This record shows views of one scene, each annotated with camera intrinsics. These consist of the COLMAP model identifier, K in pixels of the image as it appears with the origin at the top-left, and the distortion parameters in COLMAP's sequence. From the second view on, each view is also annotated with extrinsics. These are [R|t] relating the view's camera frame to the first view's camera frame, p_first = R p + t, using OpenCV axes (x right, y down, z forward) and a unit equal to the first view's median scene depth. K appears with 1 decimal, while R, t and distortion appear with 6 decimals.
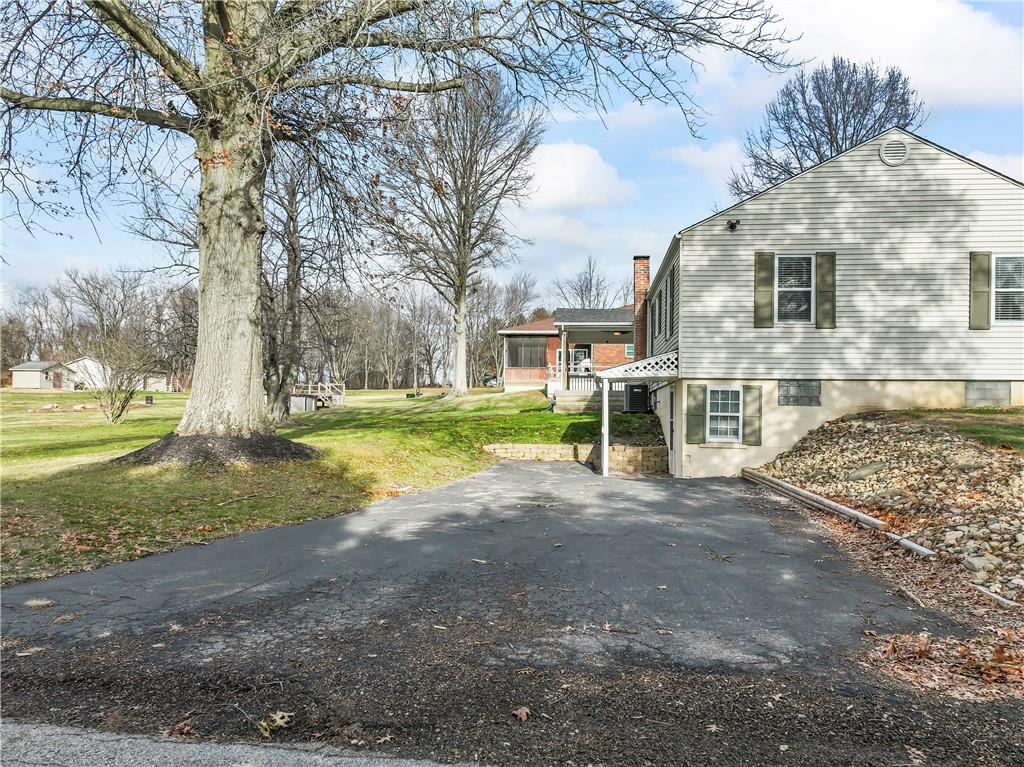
lens RADIAL K [[723.5, 0, 514.3], [0, 723.5, 389.3], [0, 0, 1]] dist [0.003767, 0.010193]
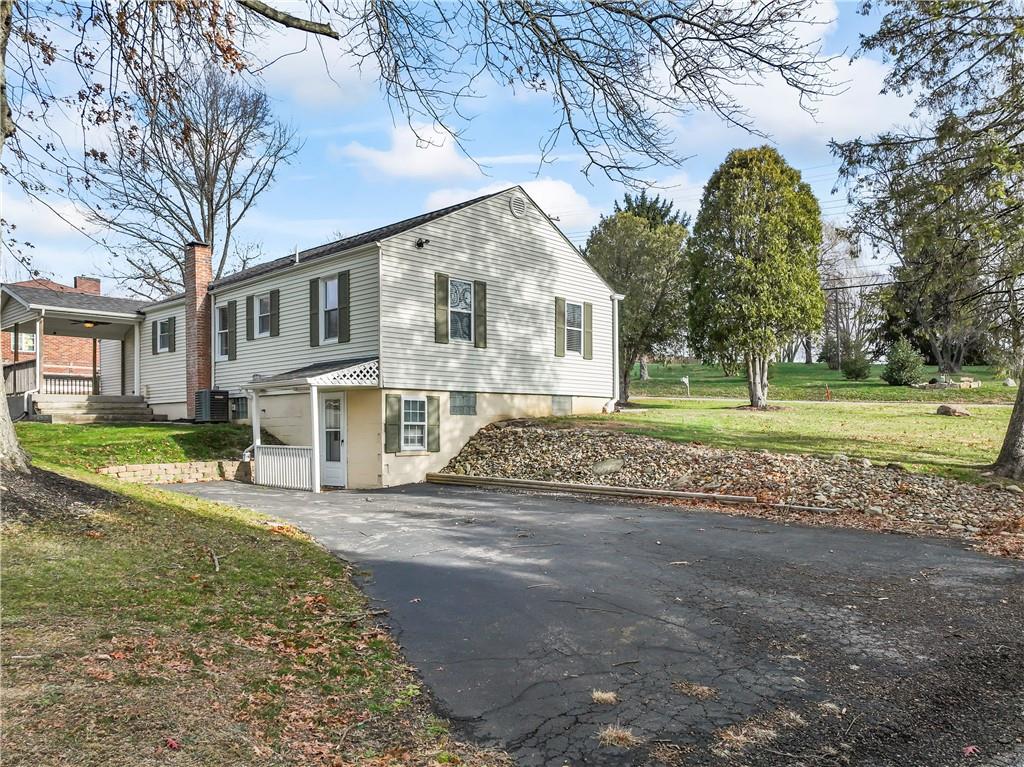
lens RADIAL K [[723.5, 0, 561.1], [0, 723.5, 411.5], [0, 0, 1]] dist [0.003767, 0.010193]
pose [[0.612772, 0.000870, 0.790259, -0.403812], [-0.018076, 0.999753, 0.012915, -0.000090], [-0.790053, -0.022199, 0.612637, 0.191471]]
